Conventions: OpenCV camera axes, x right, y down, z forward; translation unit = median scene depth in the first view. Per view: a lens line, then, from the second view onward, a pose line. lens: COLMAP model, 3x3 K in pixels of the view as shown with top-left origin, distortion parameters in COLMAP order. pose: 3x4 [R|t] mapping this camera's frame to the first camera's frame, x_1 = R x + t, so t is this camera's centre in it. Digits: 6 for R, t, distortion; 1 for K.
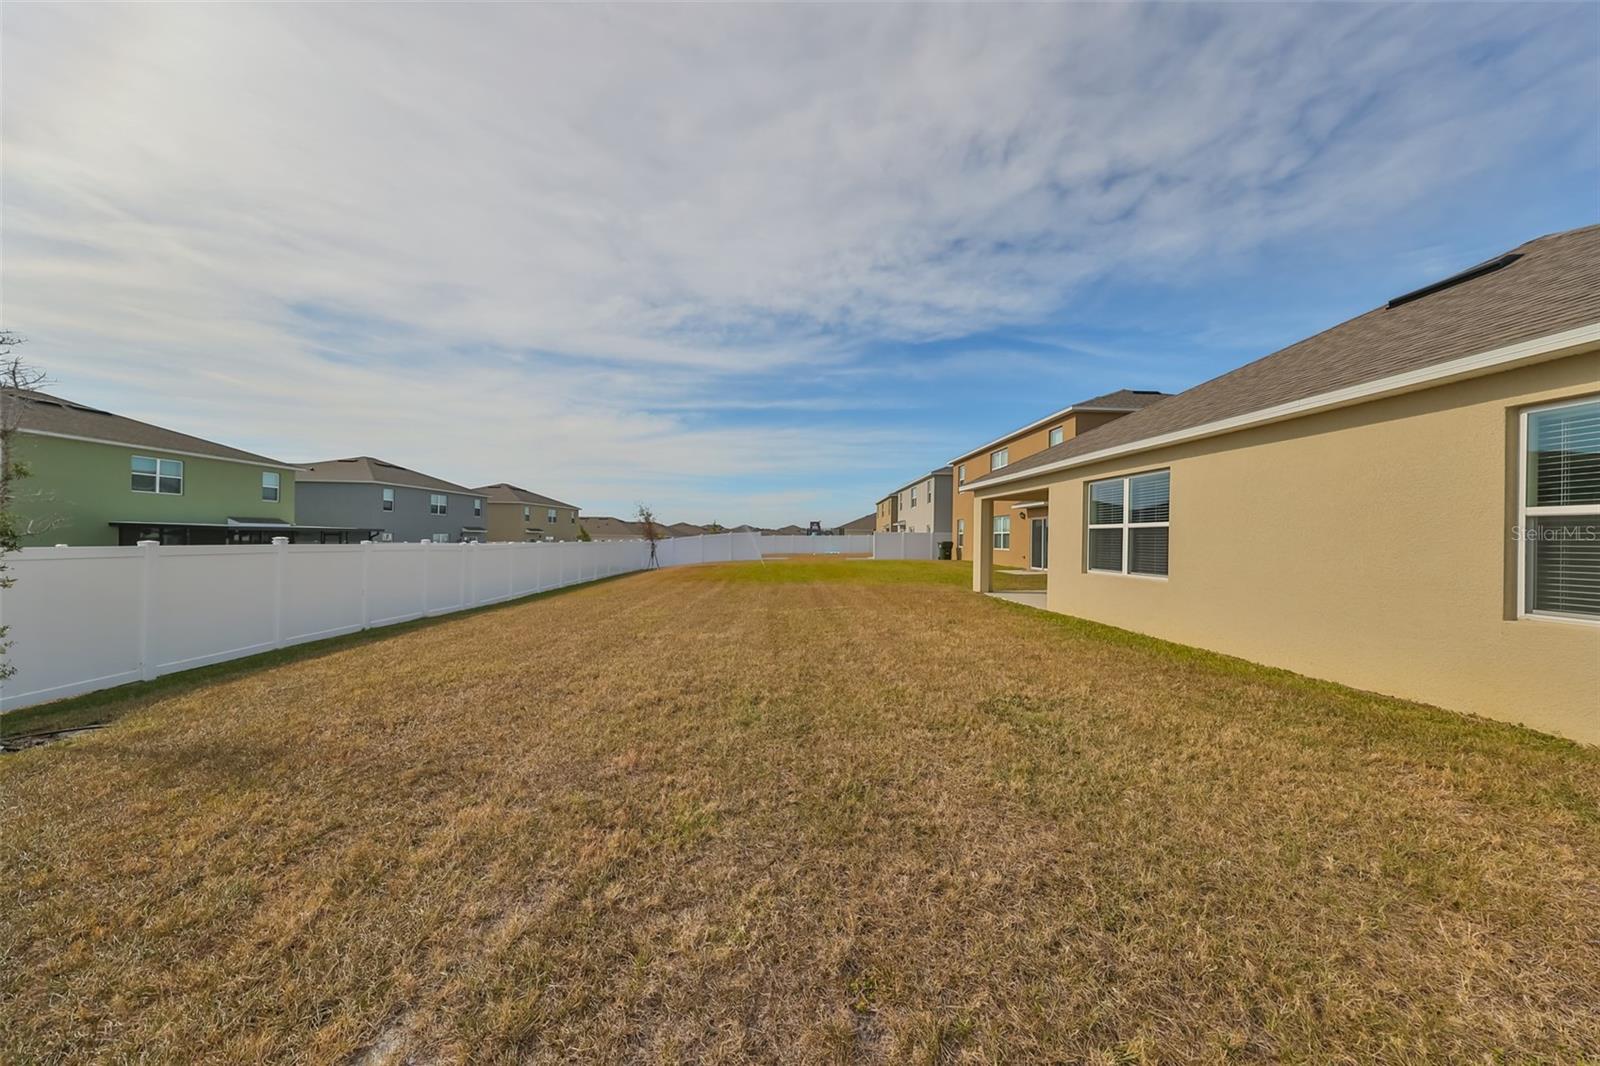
lens RADIAL K [[495.2, 0, 802.1], [0, 495.2, 546.6], [0, 0, 1]] dist [-0.000016, 0.000042]
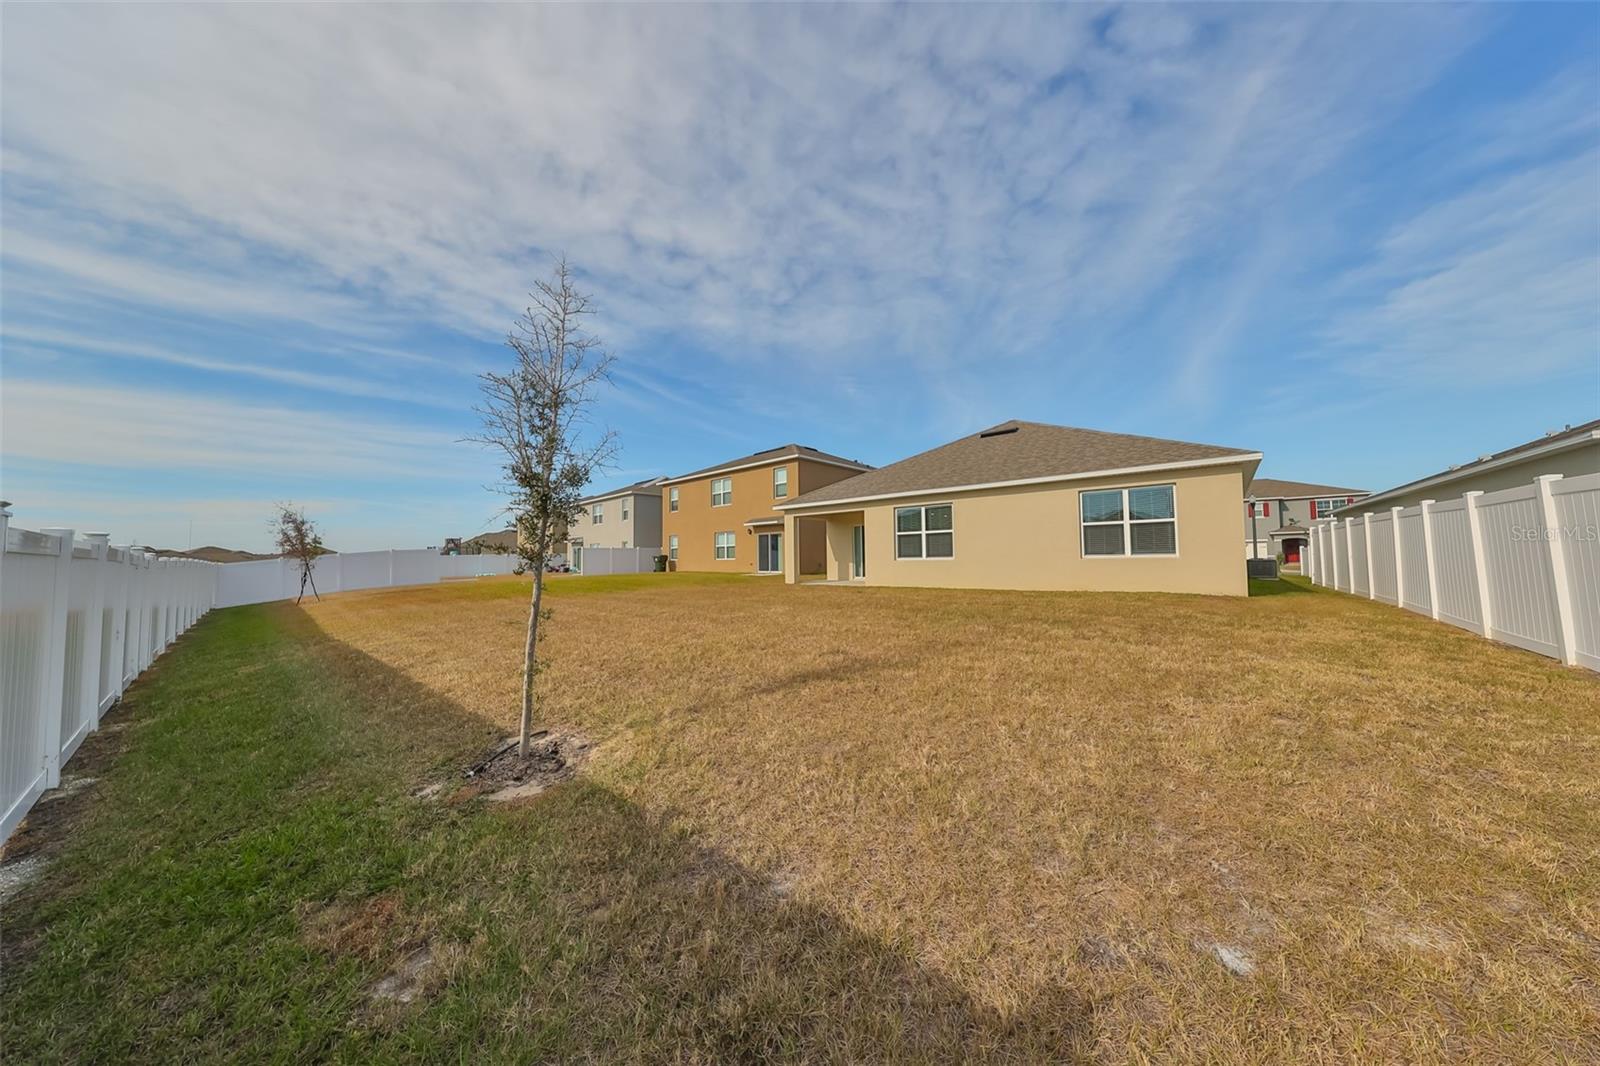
lens RADIAL K [[496.7, 0, 804.3], [0, 496.7, 532.7], [0, 0, 1]] dist [0.001011, 0.000053]
pose [[0.696477, 0.016923, 0.717380, -0.816759], [0.035032, 0.997728, -0.057547, 0.041407], [-0.716724, 0.065211, 0.694301, 0.018187]]
